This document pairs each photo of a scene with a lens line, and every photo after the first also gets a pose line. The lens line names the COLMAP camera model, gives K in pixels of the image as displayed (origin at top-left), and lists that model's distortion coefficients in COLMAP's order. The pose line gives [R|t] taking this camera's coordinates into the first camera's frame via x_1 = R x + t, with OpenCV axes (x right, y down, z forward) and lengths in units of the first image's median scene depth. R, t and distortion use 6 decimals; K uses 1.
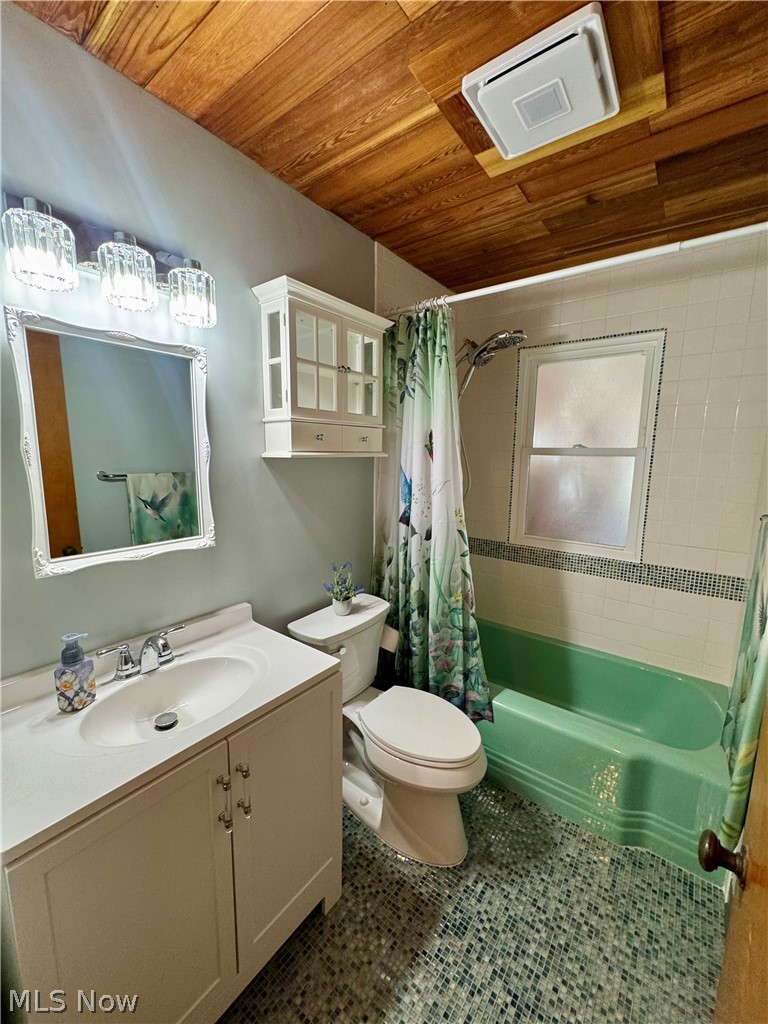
lens RADIAL K [[409.7, 0, 385.4], [0, 409.7, 511.3], [0, 0, 1]] dist [-0.002132, -0.000061]
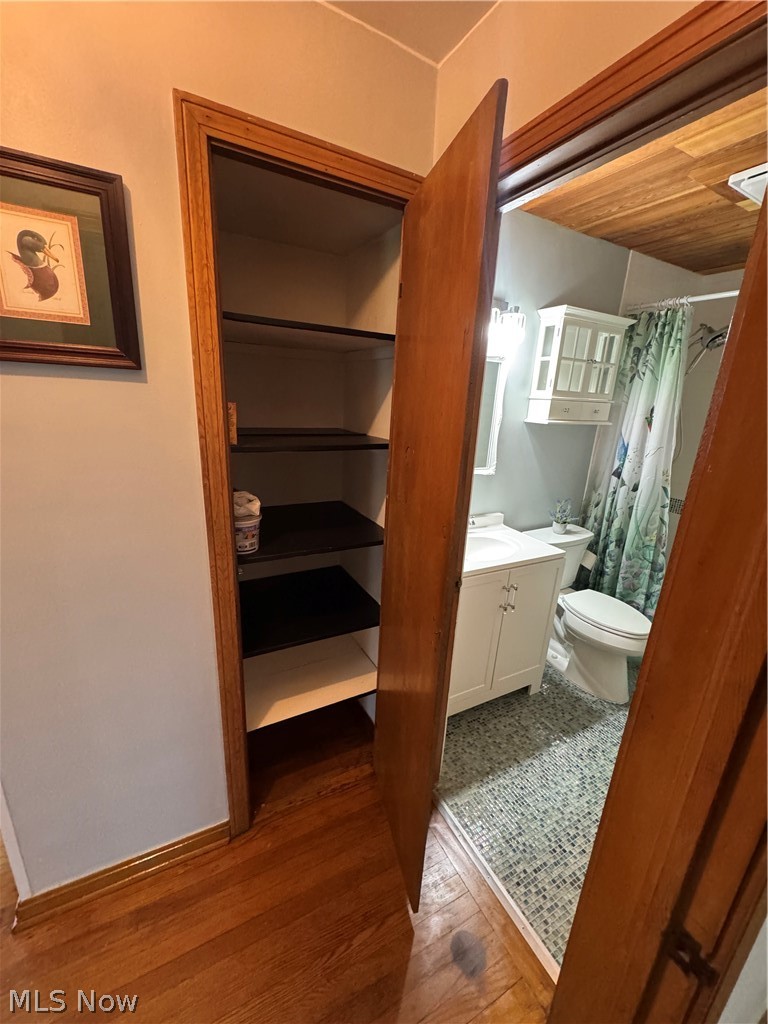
lens RADIAL K [[409.7, 0, 385.4], [0, 409.7, 511.3], [0, 0, 1]] dist [-0.002132, -0.000061]
pose [[0.909663, 0.150689, -0.387048, -0.108149], [-0.102087, 0.984397, 0.143324, 0.027443], [0.402606, -0.090864, 0.910853, -0.540312]]
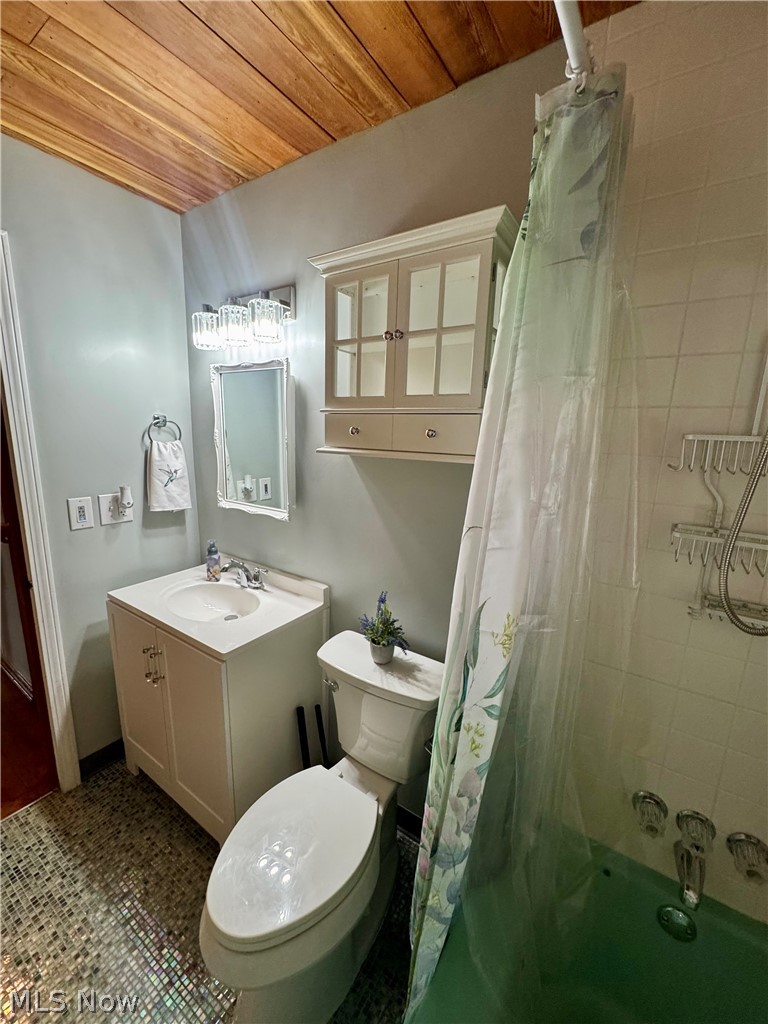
lens RADIAL K [[409.7, 0, 385.4], [0, 409.7, 511.3], [0, 0, 1]] dist [-0.002132, -0.000061]
pose [[0.059304, 0.186196, -0.980721, 0.572046], [-0.171720, 0.969708, 0.173721, -0.149936], [0.983359, 0.158107, 0.089481, 0.850974]]
